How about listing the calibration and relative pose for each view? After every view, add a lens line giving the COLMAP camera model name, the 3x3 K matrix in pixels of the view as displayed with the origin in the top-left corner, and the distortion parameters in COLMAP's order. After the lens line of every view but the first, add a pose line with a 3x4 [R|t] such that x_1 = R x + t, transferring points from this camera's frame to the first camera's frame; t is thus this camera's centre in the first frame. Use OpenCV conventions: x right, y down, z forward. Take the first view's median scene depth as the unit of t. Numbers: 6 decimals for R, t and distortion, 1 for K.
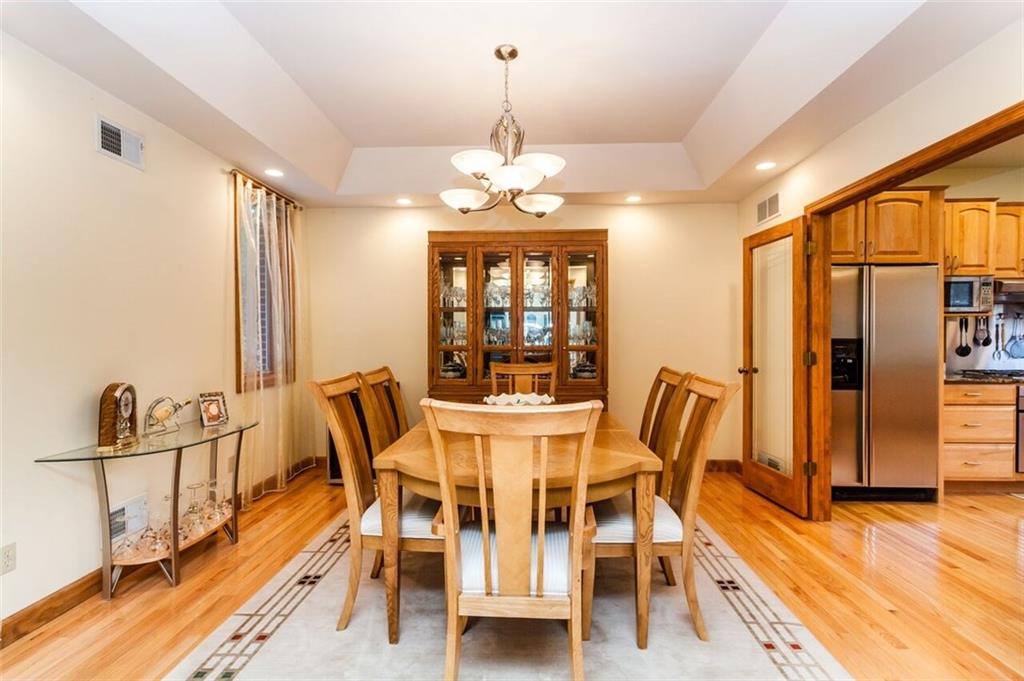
lens RADIAL K [[460.6, 0, 511.1], [0, 460.6, 342.9], [0, 0, 1]] dist [0.020992, 0.000669]
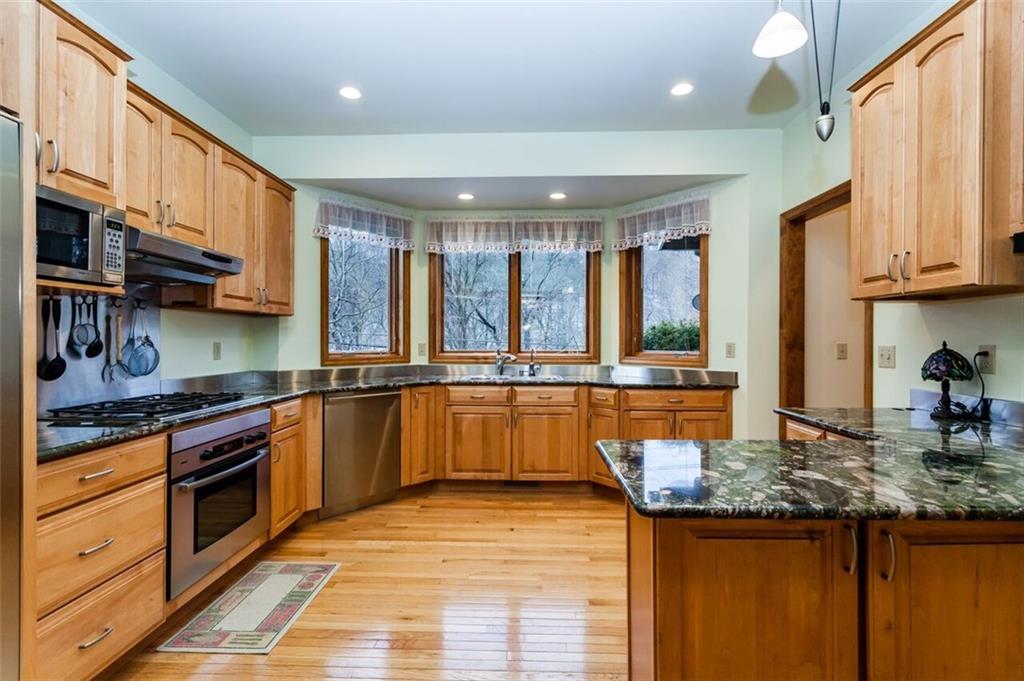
lens RADIAL K [[494.8, 0, 512.5], [0, 494.8, 340.6], [0, 0, 1]] dist [0.010776, -0.000772]
pose [[-0.019457, 0.002762, 0.999807, 0.507114], [0.014164, 0.999897, -0.002487, -0.004156], [-0.999710, 0.014113, -0.019494, 0.614840]]
